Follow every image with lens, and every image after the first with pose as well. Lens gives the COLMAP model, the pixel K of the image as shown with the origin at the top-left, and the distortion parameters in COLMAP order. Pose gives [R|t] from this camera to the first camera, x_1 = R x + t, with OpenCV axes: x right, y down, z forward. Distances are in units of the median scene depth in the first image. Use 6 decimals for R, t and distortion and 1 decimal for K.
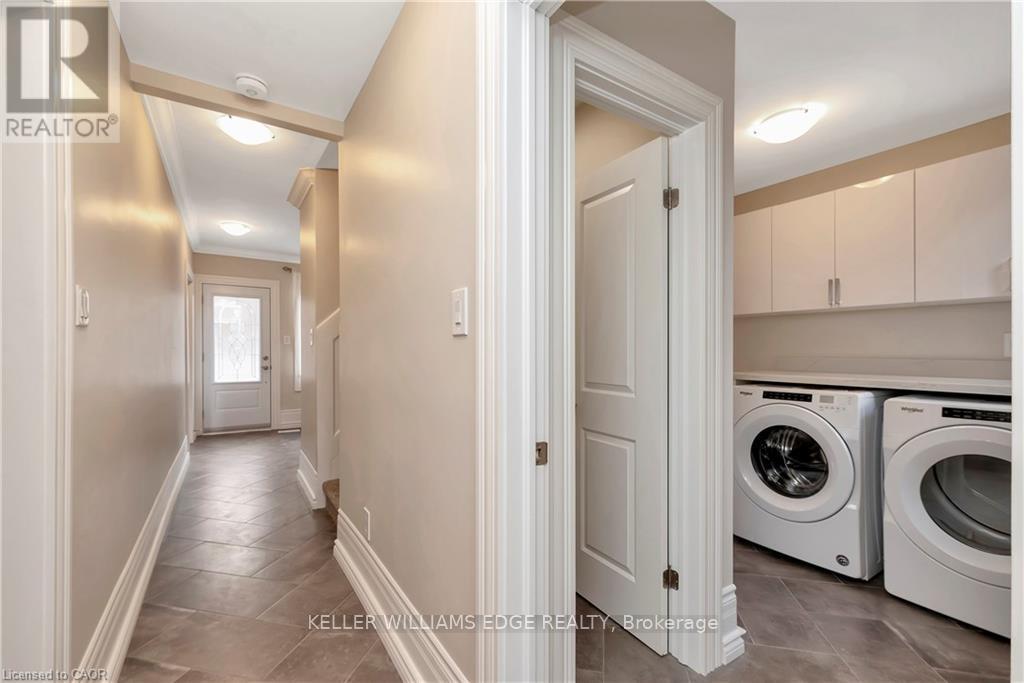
lens RADIAL K [[433.9, 0, 502.7], [0, 433.9, 347.5], [0, 0, 1]] dist [0.006724, -0.002136]
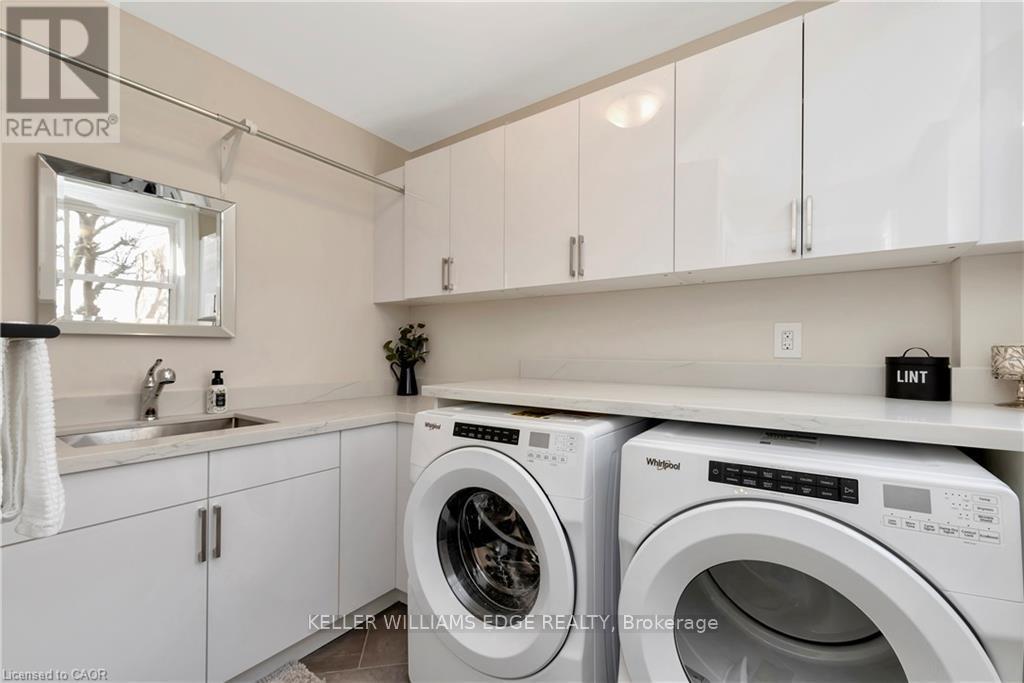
lens RADIAL K [[433.9, 0, 513.8], [0, 433.9, 350.0], [0, 0, 1]] dist [0.006724, -0.002136]
pose [[0.926860, 0.004401, 0.375381, 0.526415], [-0.005826, 0.999979, 0.002663, 0.009652], [-0.375361, -0.004655, 0.926867, 0.534836]]
